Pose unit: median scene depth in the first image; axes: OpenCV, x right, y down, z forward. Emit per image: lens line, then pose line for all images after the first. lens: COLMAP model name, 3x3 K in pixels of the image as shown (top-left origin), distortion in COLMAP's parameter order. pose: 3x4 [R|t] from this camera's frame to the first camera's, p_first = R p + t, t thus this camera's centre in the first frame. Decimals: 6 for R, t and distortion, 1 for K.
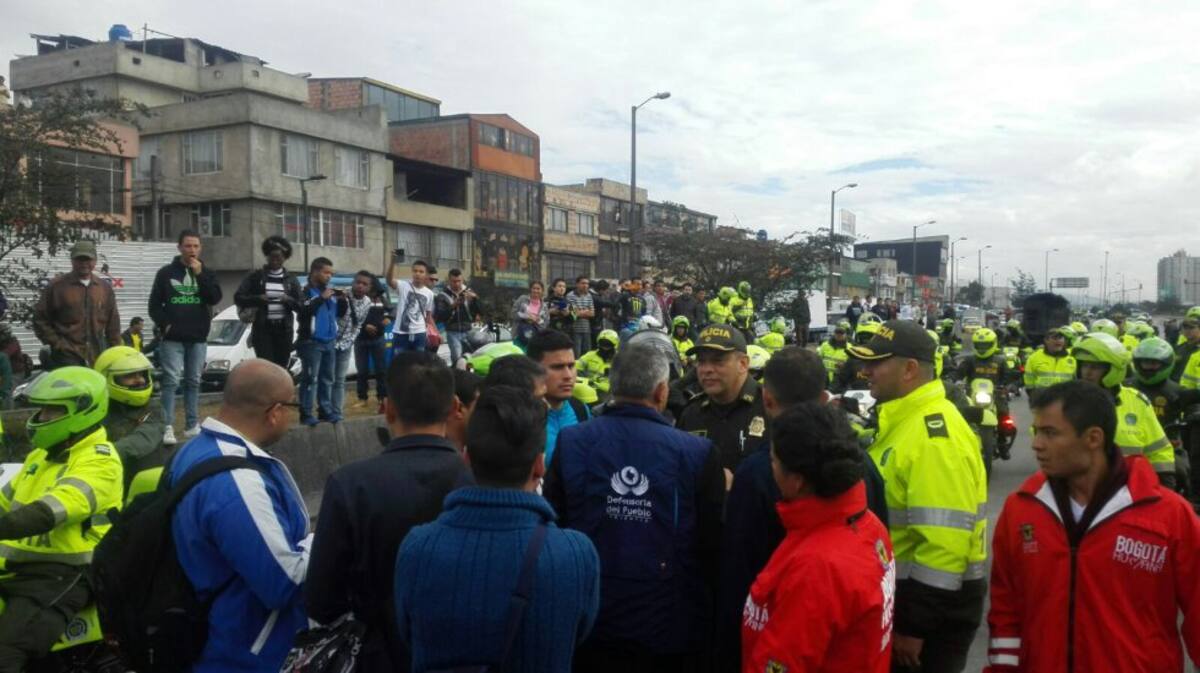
lens RADIAL K [[916.0, 0, 600.0], [0, 916.0, 336.5], [0, 0, 1]] dist [0.079953, -0.000276]
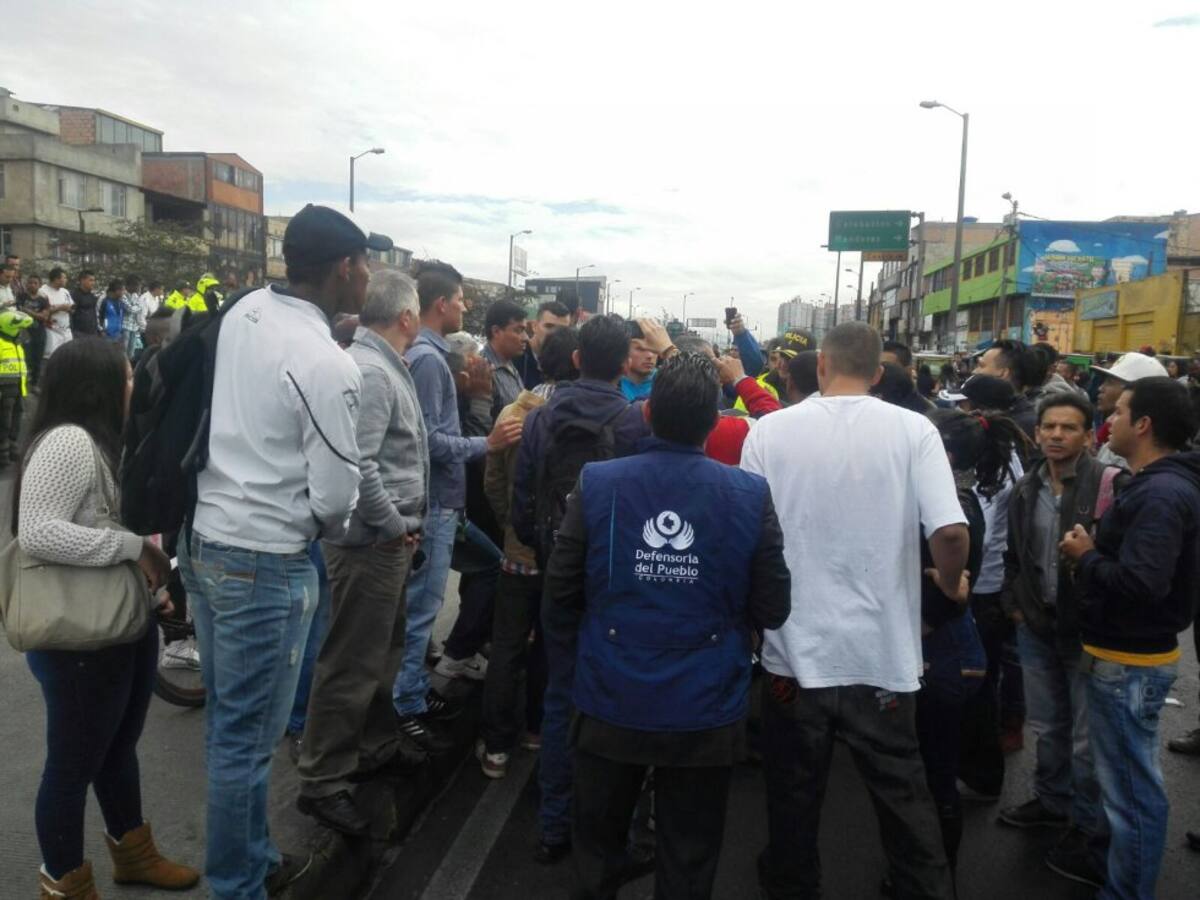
lens RADIAL K [[1005.3, 0, 600.0], [0, 1005.3, 450.0], [0, 0, 1]] dist [0.079371, -0.157655]
pose [[0.939955, -0.008910, 0.341181, -0.110402], [-0.018225, 0.996922, 0.076246, 0.018318], [-0.340811, -0.077886, 0.936900, -0.350665]]
